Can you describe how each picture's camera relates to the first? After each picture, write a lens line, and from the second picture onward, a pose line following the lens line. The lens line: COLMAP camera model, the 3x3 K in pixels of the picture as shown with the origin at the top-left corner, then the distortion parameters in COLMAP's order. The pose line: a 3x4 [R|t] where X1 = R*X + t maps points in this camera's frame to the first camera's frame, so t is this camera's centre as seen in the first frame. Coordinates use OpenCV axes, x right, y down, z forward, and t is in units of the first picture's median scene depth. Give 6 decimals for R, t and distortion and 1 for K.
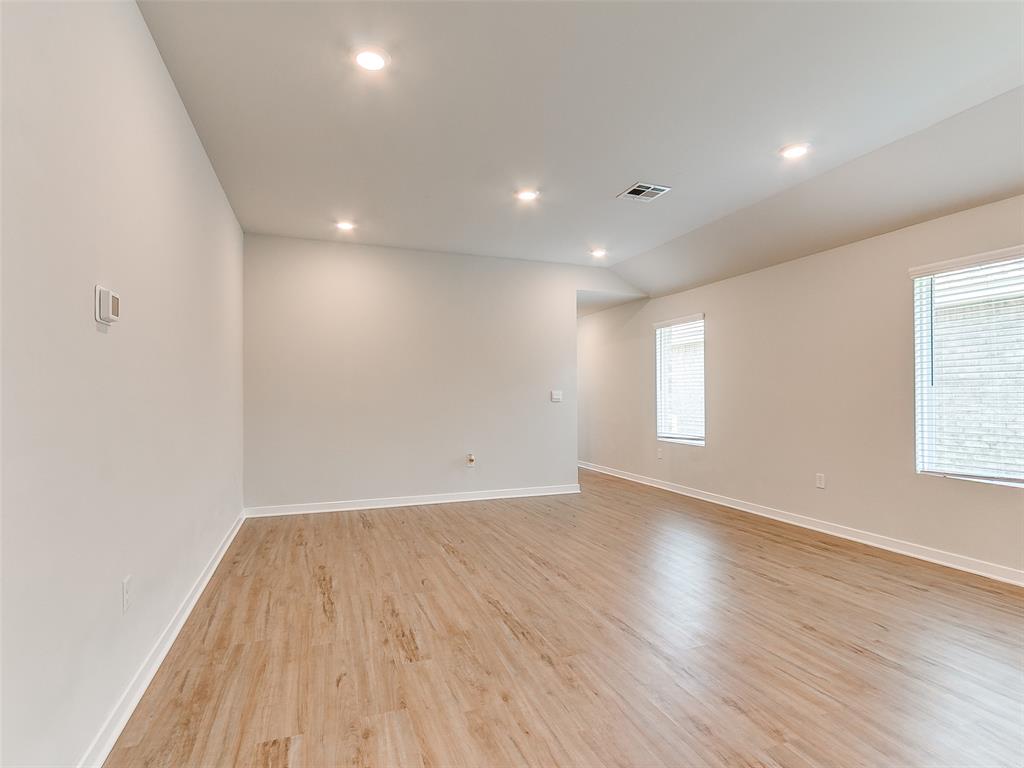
lens RADIAL K [[533.0, 0, 510.0], [0, 533.0, 387.7], [0, 0, 1]] dist [0.000751, 0.000162]
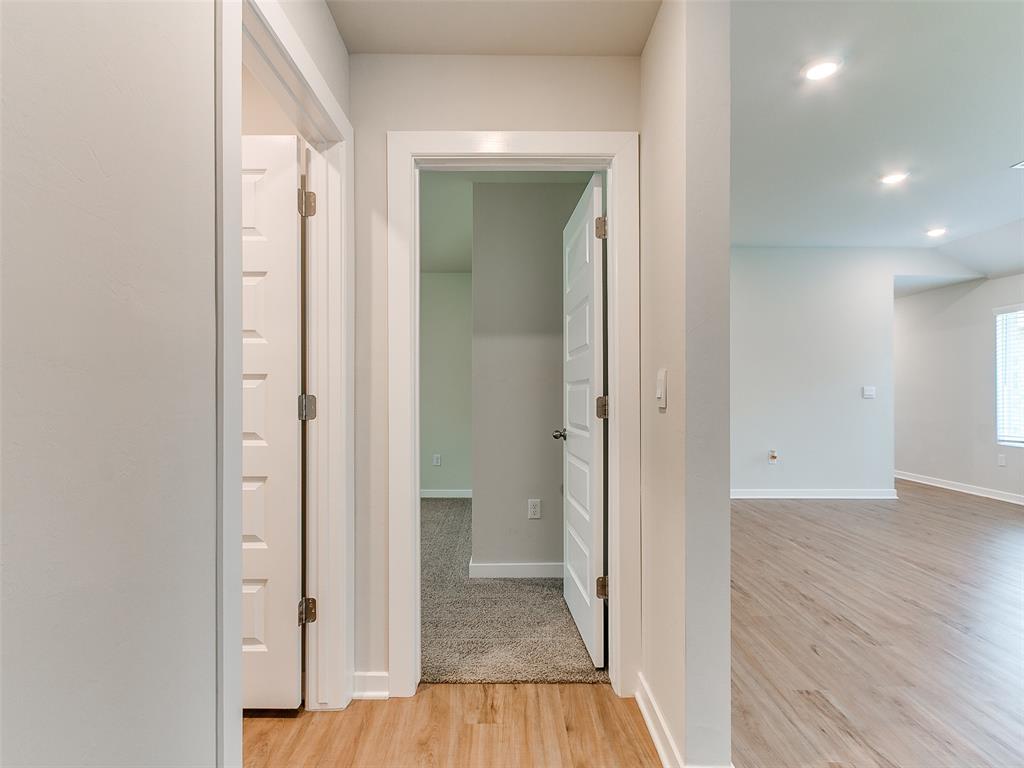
lens RADIAL K [[533.0, 0, 507.6], [0, 533.0, 389.1], [0, 0, 1]] dist [0.000751, 0.000162]
pose [[0.940762, 0.005464, -0.339023, -0.260641], [-0.002344, 0.999951, 0.009612, 0.004062], [0.339059, -0.008248, 0.940729, -0.109515]]
